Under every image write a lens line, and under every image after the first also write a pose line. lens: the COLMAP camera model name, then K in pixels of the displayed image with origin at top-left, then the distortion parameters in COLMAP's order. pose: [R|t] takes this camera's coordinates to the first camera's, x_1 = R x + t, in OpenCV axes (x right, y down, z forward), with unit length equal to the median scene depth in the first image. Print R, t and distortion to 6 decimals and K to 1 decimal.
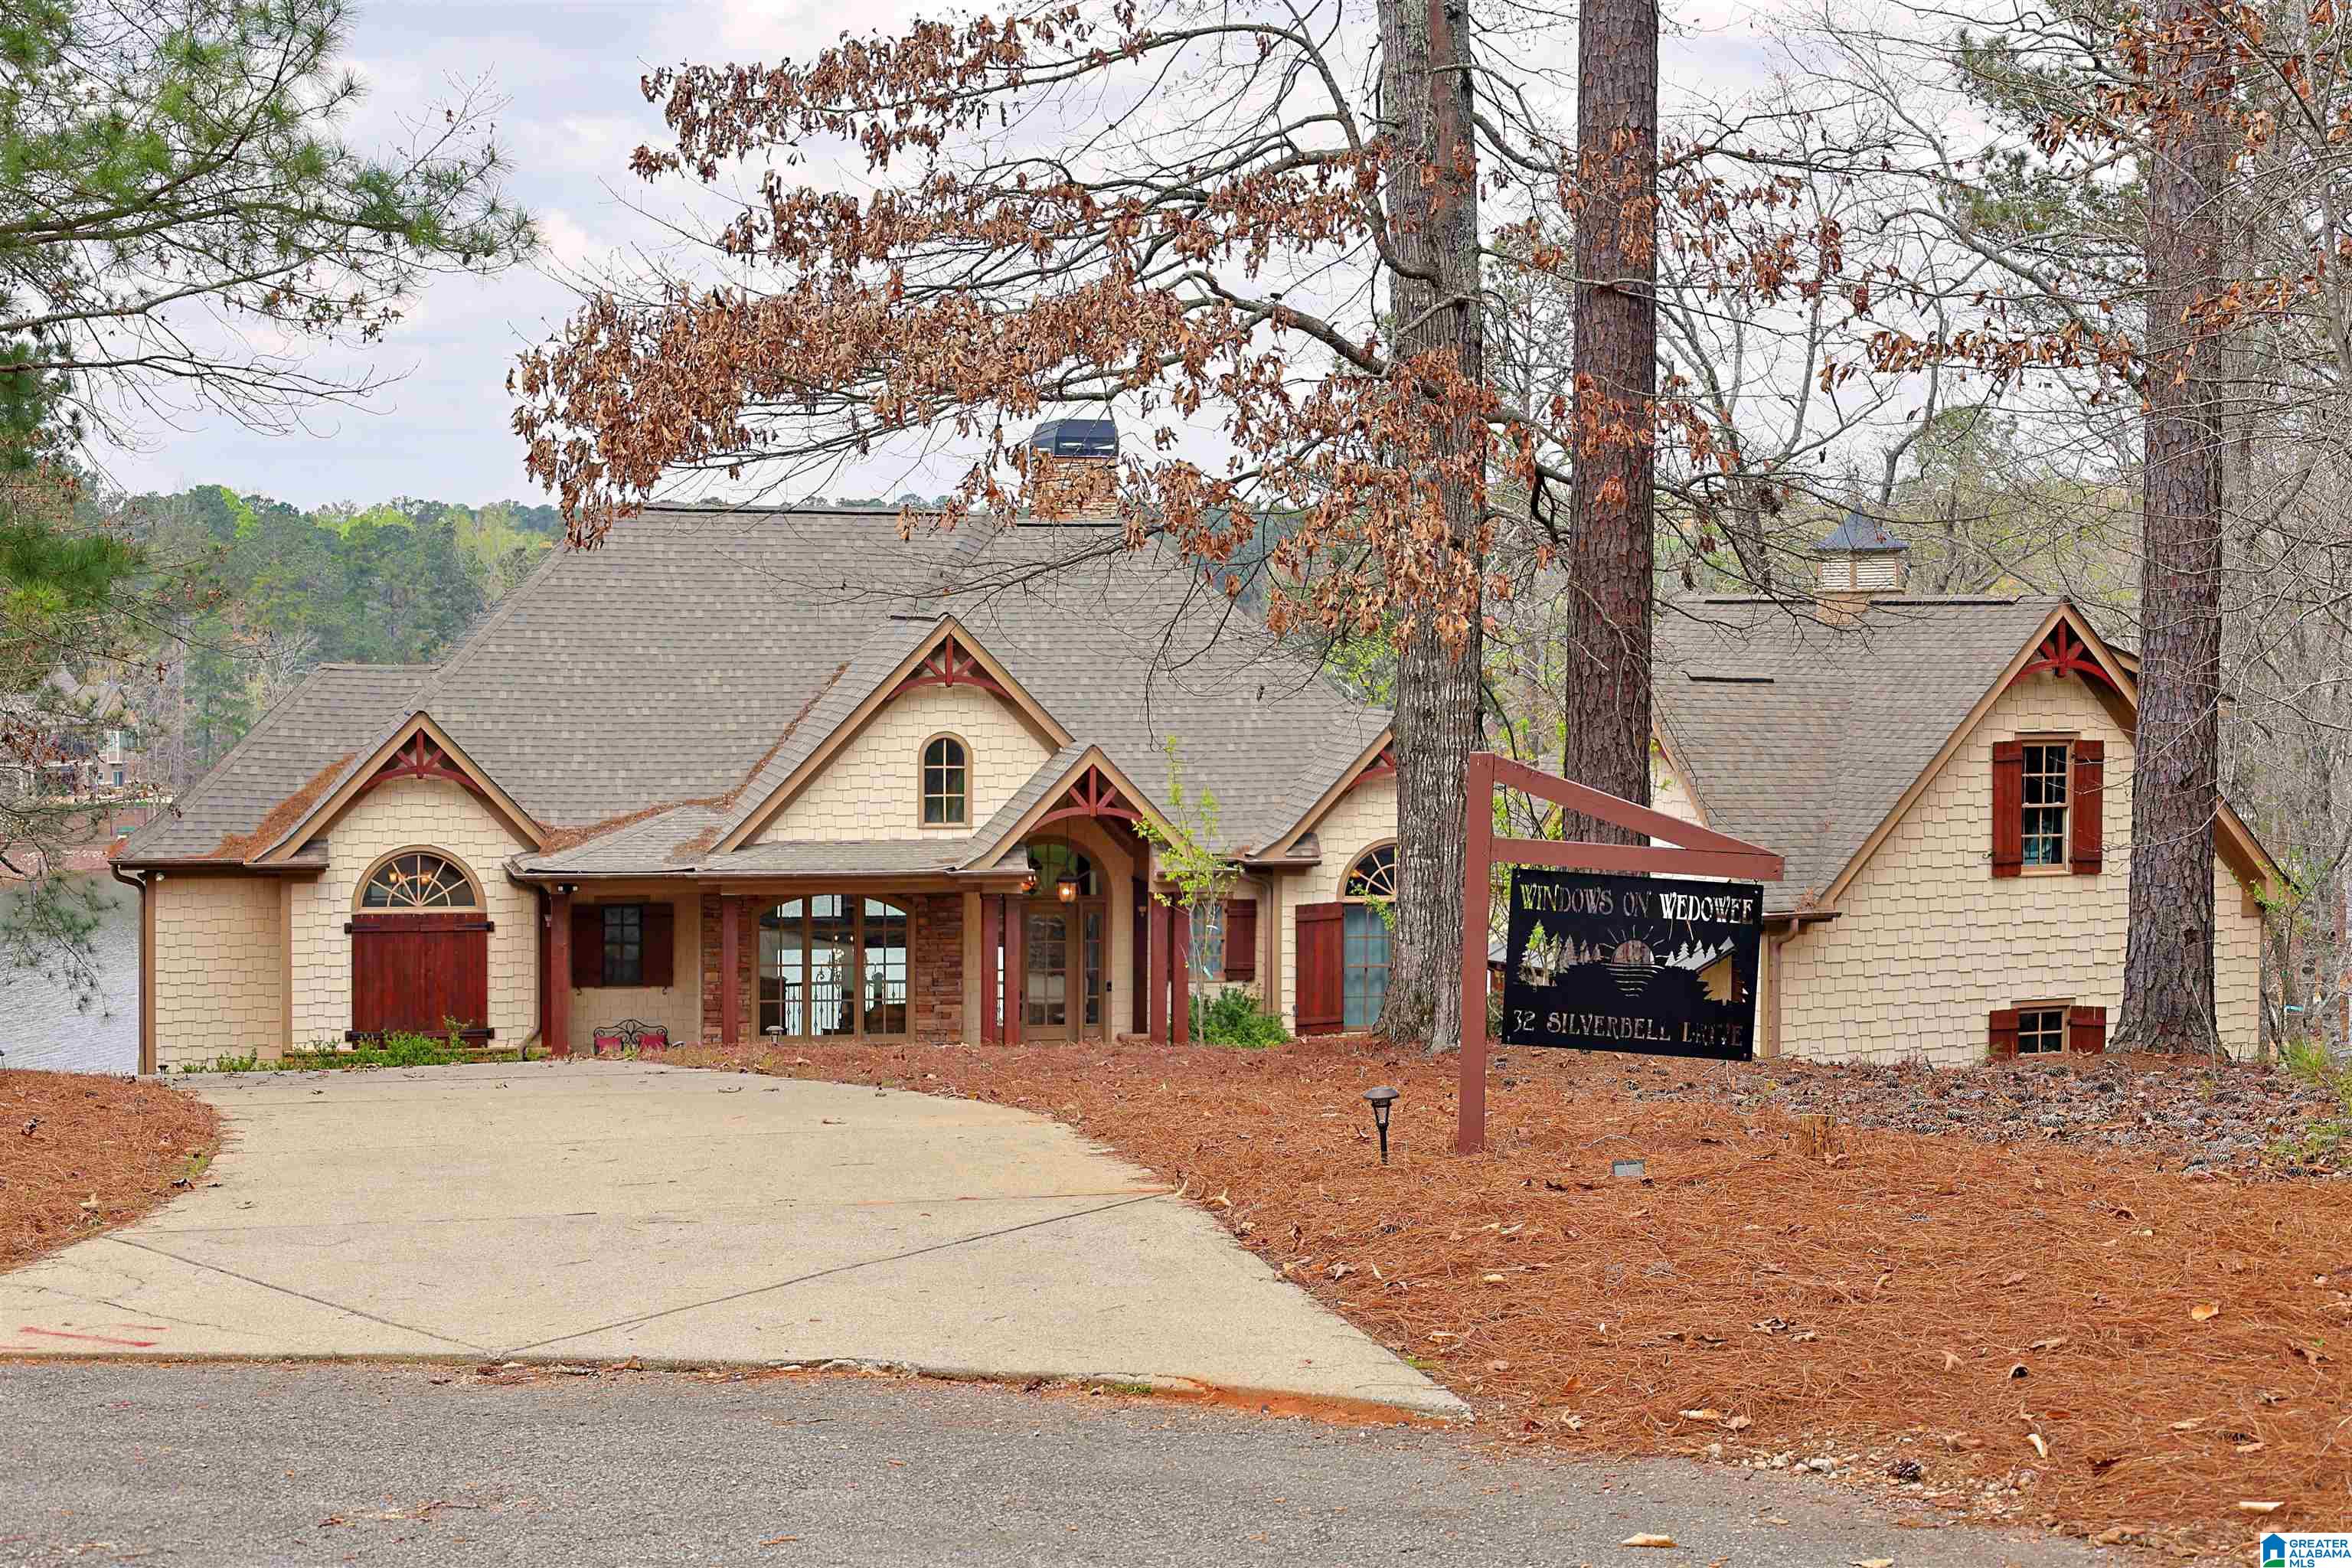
lens RADIAL K [[3715.3, 0, 1176.0], [0, 3715.3, 784.0], [0, 0, 1]] dist [0.257933, -0.132438]
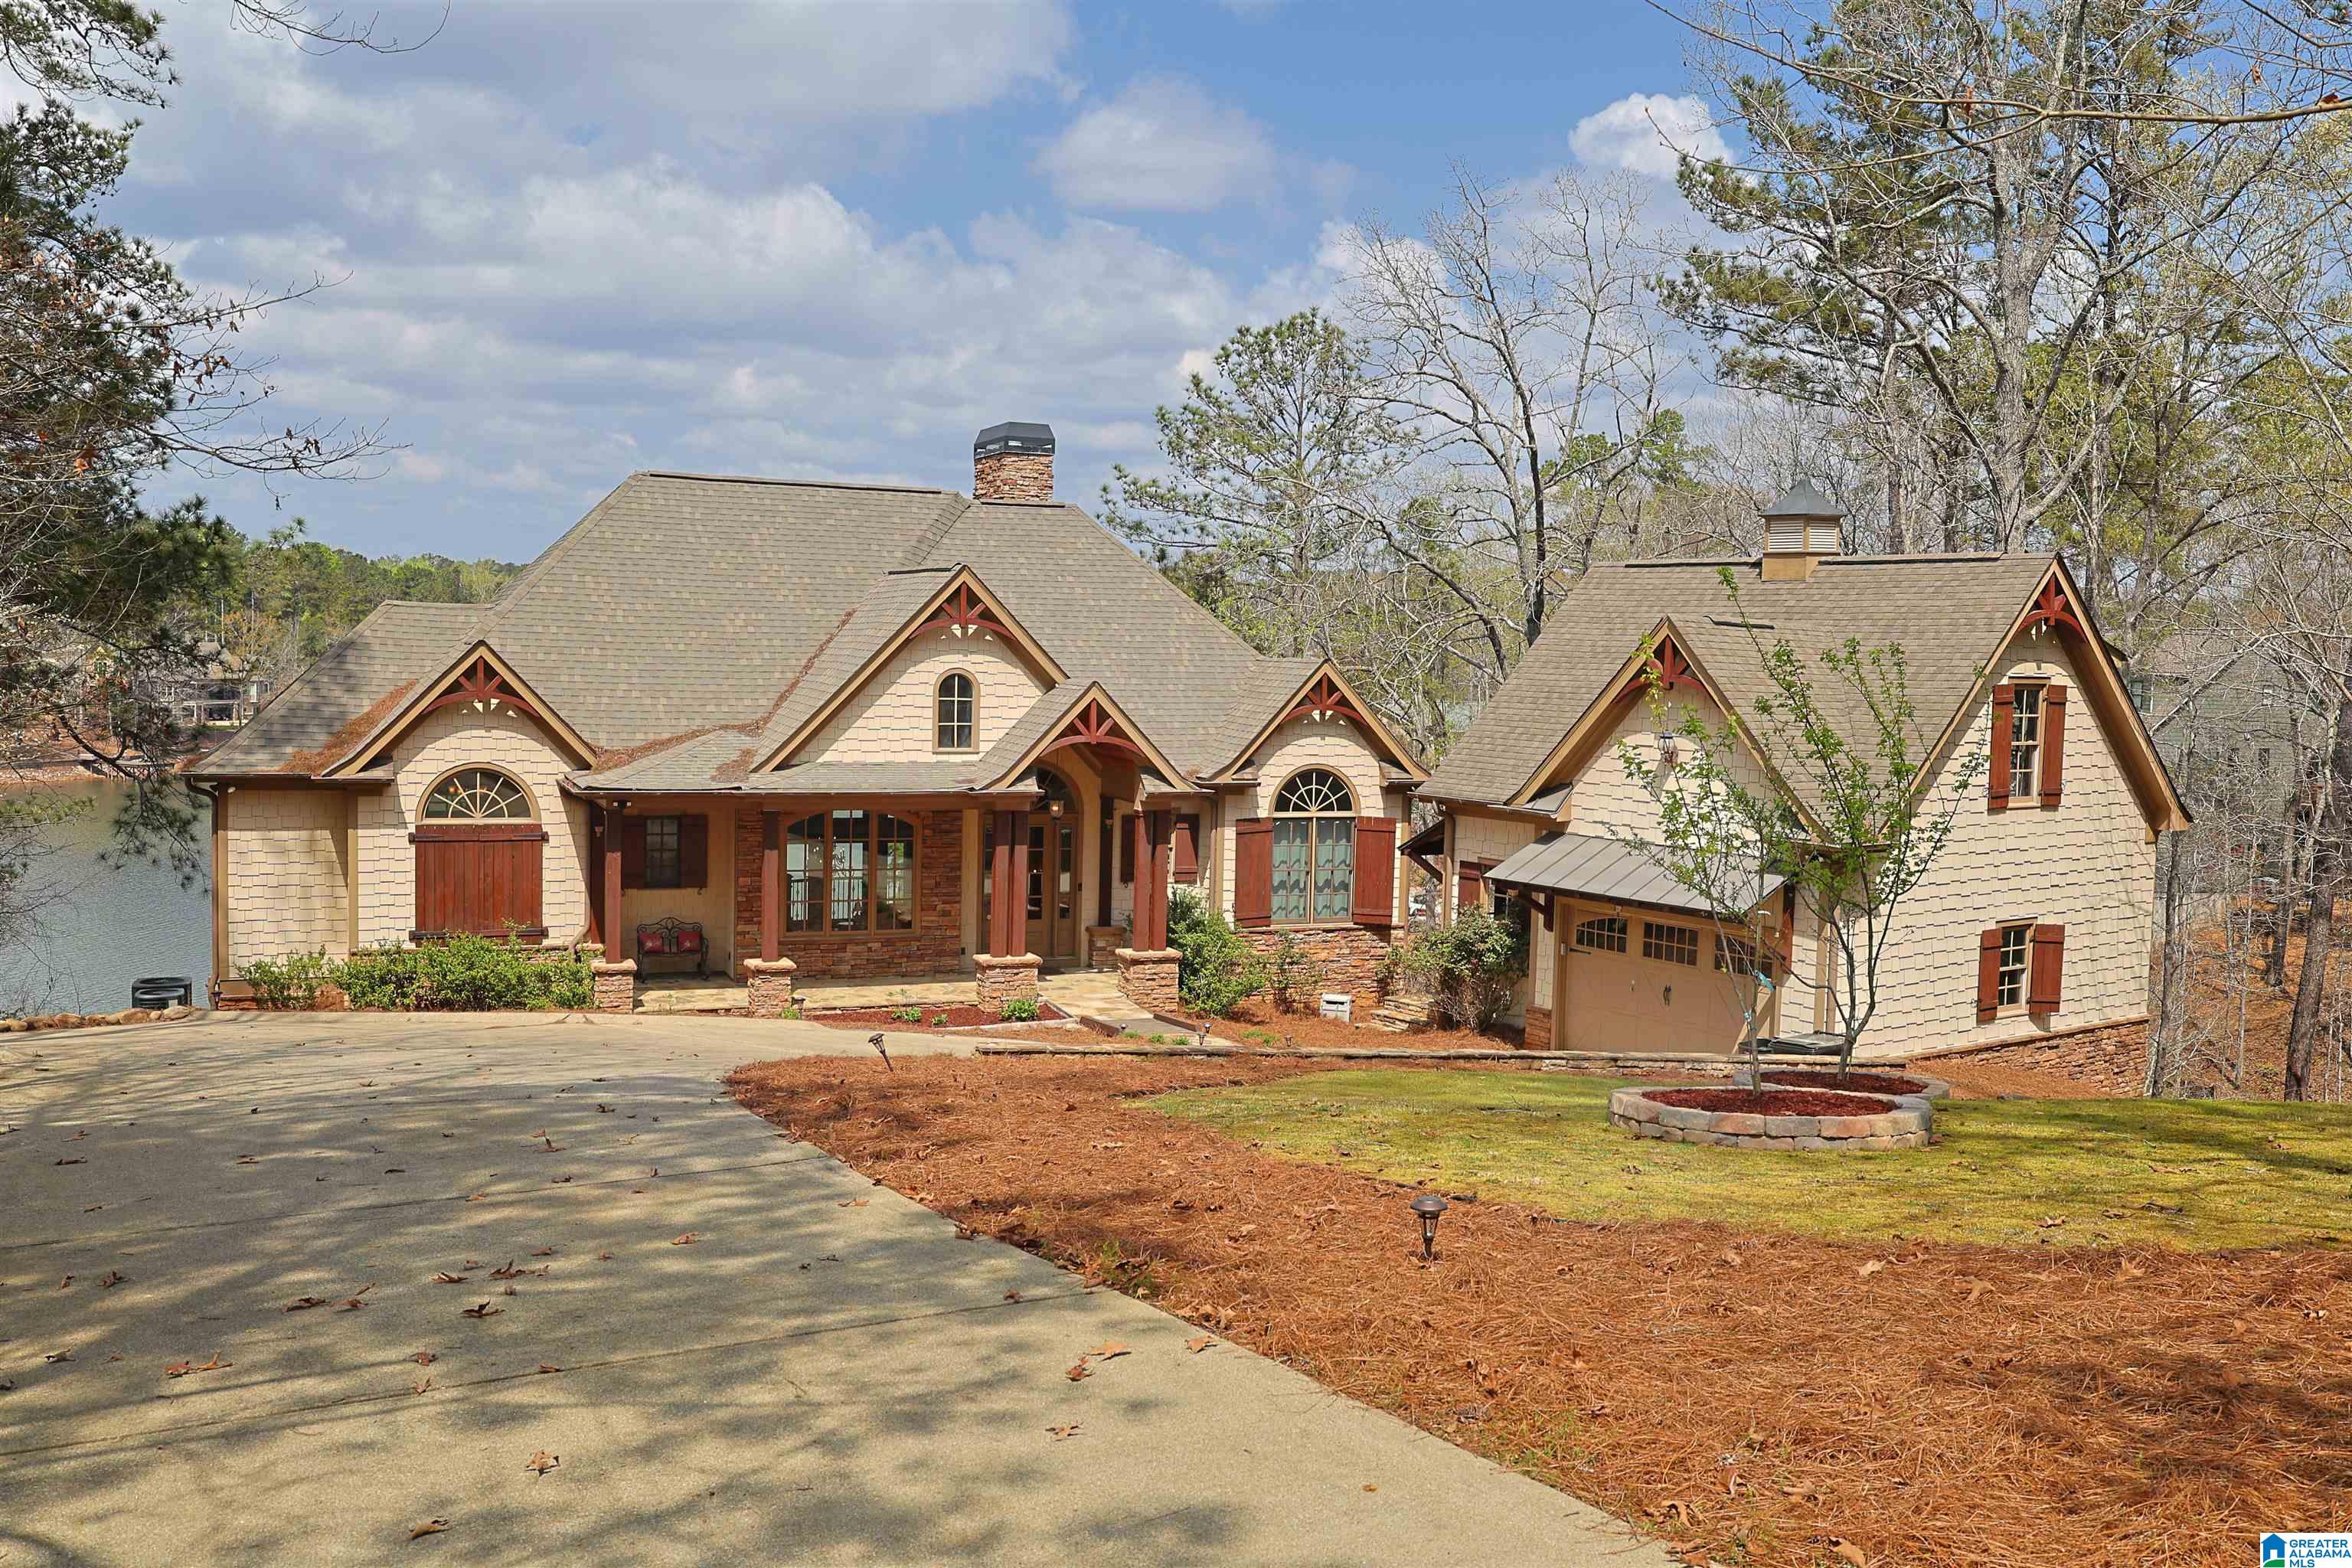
lens RADIAL K [[1992.0, 0, 1177.1], [0, 1992.0, 775.7], [0, 0, 1]] dist [0.056111, 0.006703]
pose [[0.988045, 0.008792, 0.153914, -0.089125], [-0.012675, 0.999625, 0.024263, 0.003280], [-0.153643, -0.025924, 0.987786, 0.384325]]
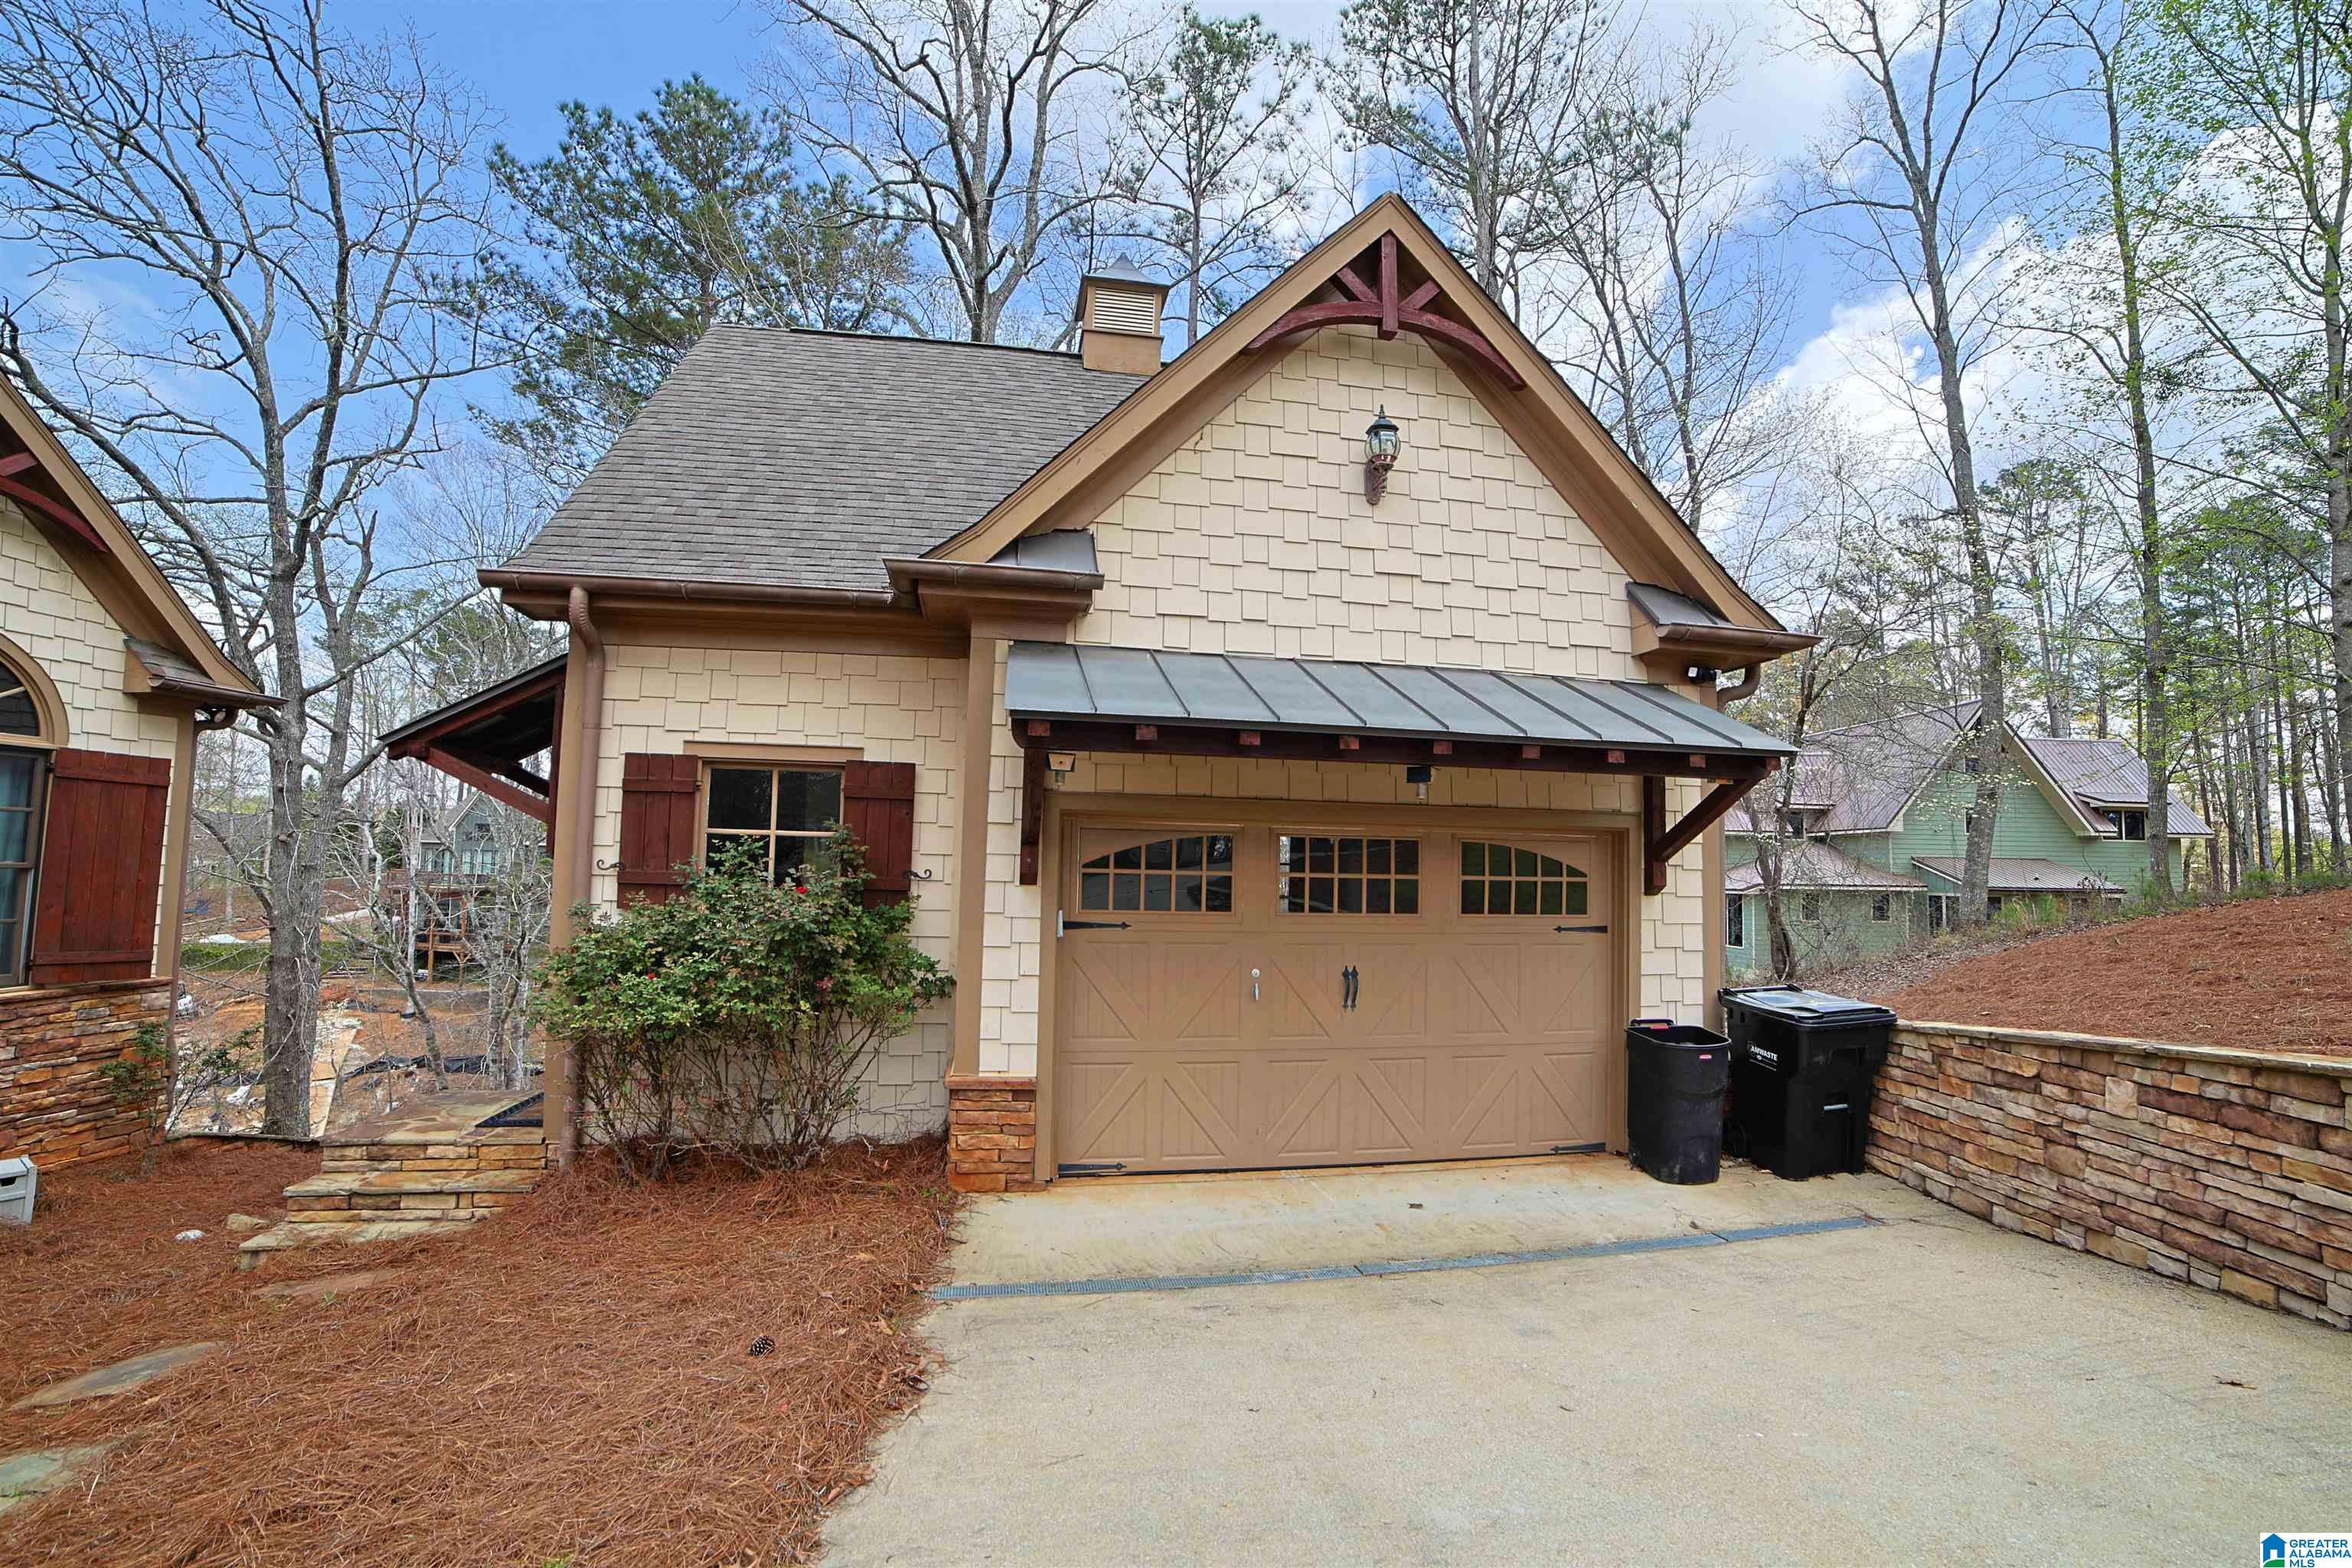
lens RADIAL K [[1004.3, 0, 1169.6], [0, 1004.3, 792.8], [0, 0, 1]] dist [-0.096711, 0.037139]
pose [[0.309550, 0.072171, 0.948140, -0.008523], [0.018031, 0.996491, -0.081738, 0.054757], [-0.950712, 0.042398, 0.307162, 0.836698]]
